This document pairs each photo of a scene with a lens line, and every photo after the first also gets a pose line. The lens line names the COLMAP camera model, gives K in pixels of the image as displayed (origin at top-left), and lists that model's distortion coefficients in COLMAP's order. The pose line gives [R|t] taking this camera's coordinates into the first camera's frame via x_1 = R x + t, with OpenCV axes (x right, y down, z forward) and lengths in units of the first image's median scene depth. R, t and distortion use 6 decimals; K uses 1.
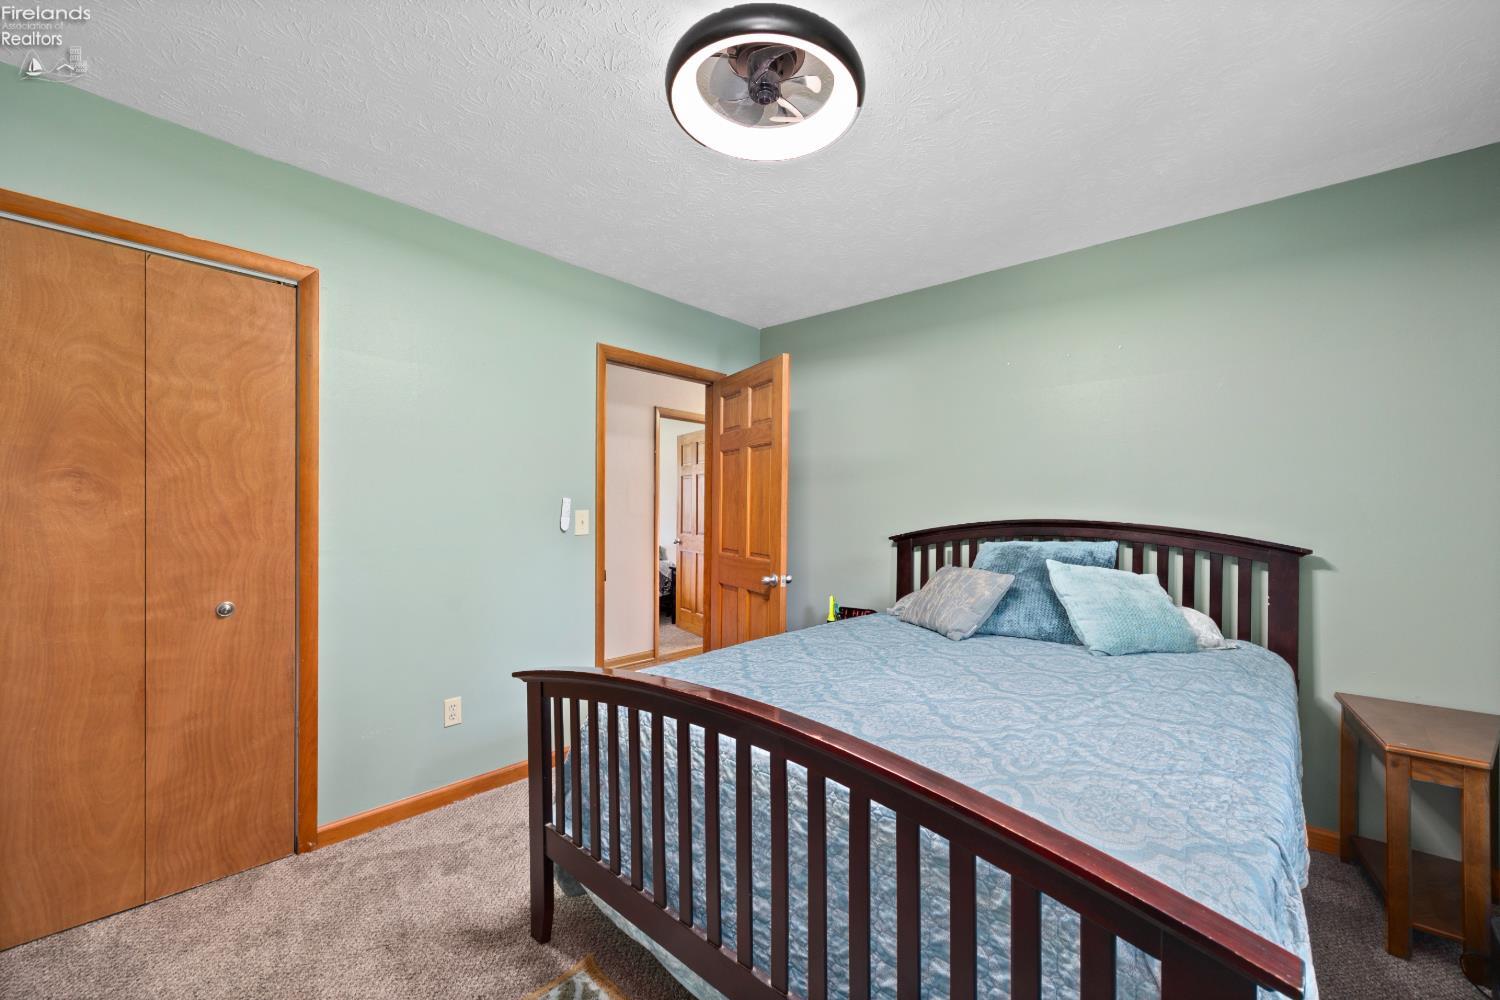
lens RADIAL K [[588.2, 0, 749.1], [0, 588.2, 524.1], [0, 0, 1]] dist [0.000834, 0.000035]
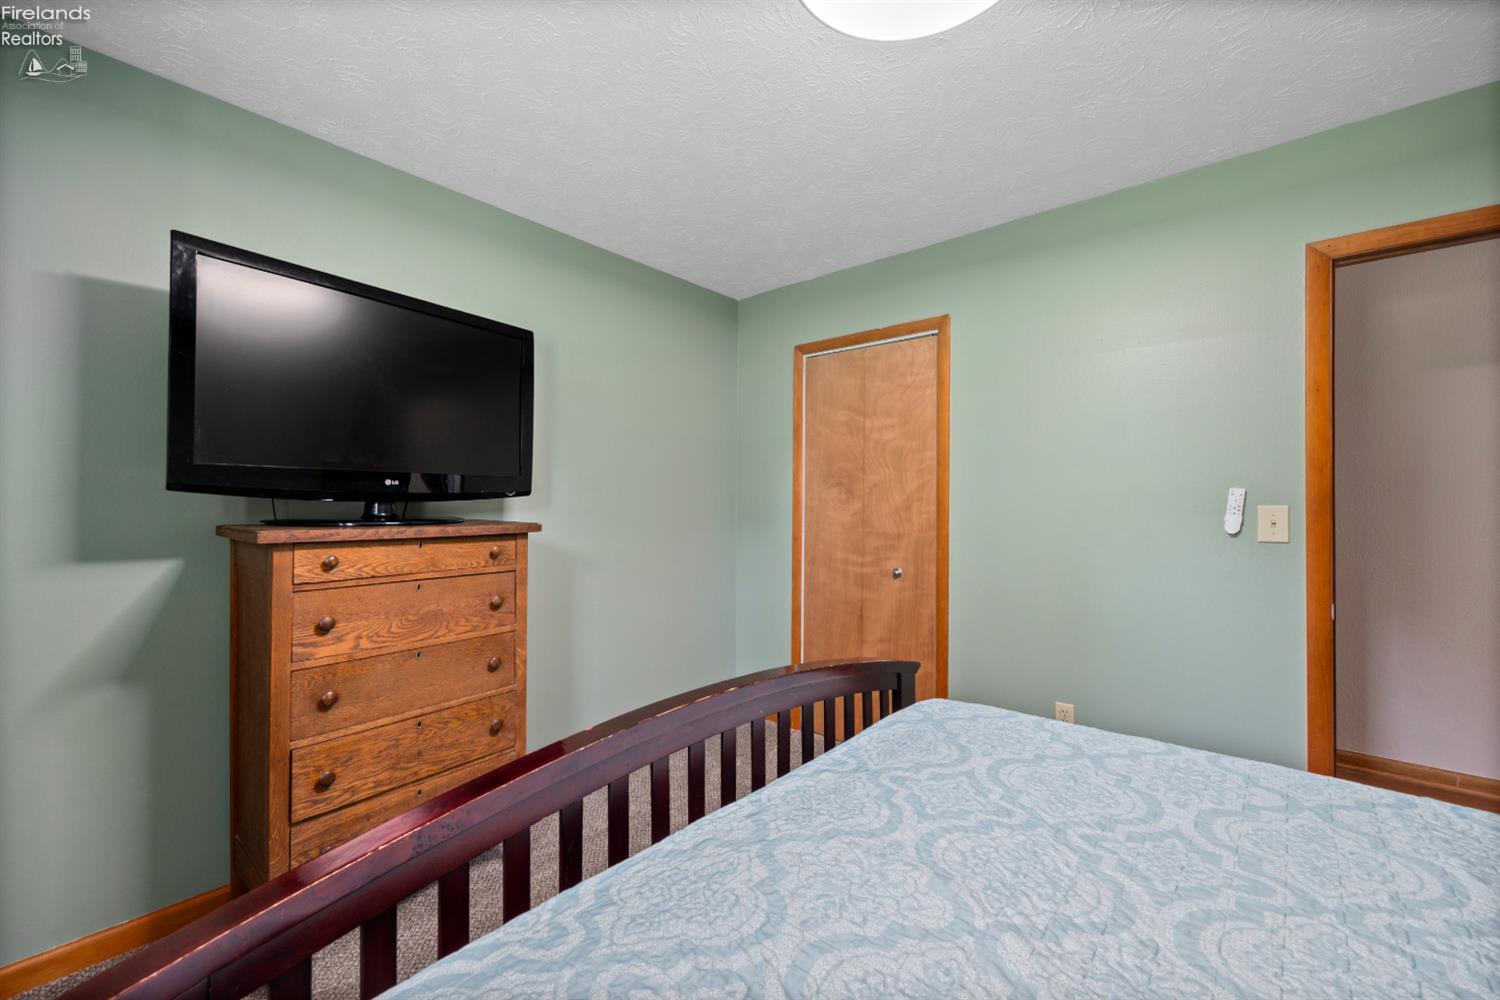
lens RADIAL K [[580.4, 0, 748.1], [0, 580.4, 497.7], [0, 0, 1]] dist [0.000117, -0.000065]
pose [[0.032087, -0.012520, -0.999407, 0.547465], [-0.025828, 0.999577, -0.013351, -0.012366], [0.999151, 0.026241, 0.031750, 0.598203]]
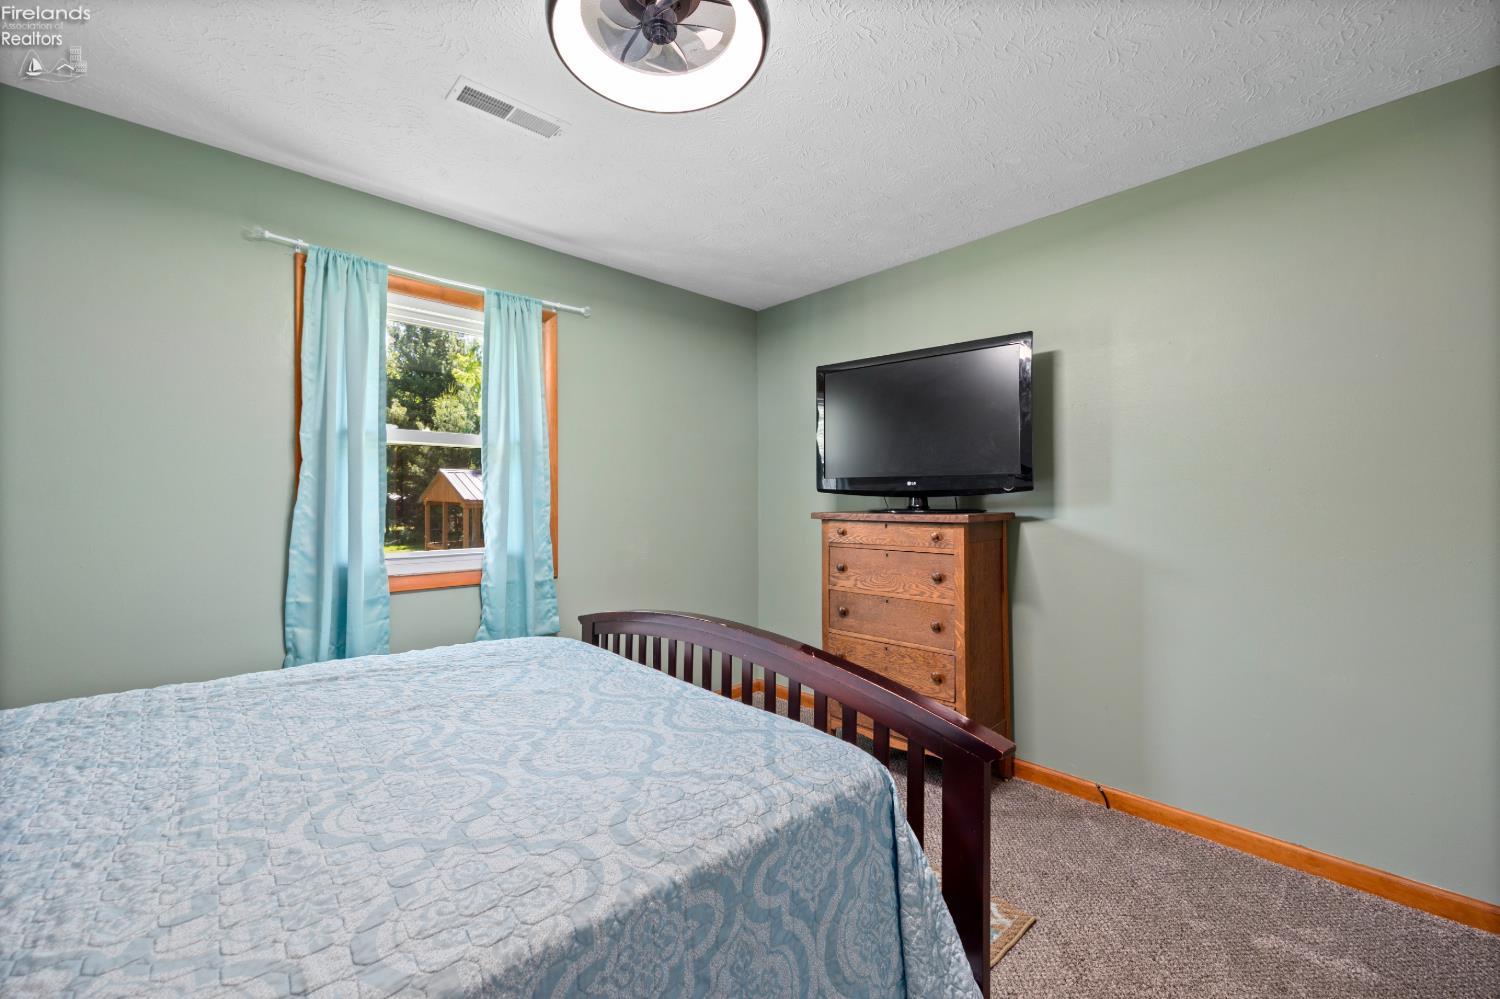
lens RADIAL K [[603.6, 0, 766.5], [0, 603.6, 502.3], [0, 0, 1]] dist [0.020248, 0.000016]
pose [[-0.998644, -0.000190, 0.052058, -0.142518], [0.001113, 0.999687, 0.025001, -0.026014], [-0.052046, 0.025025, -0.998331, 1.462452]]
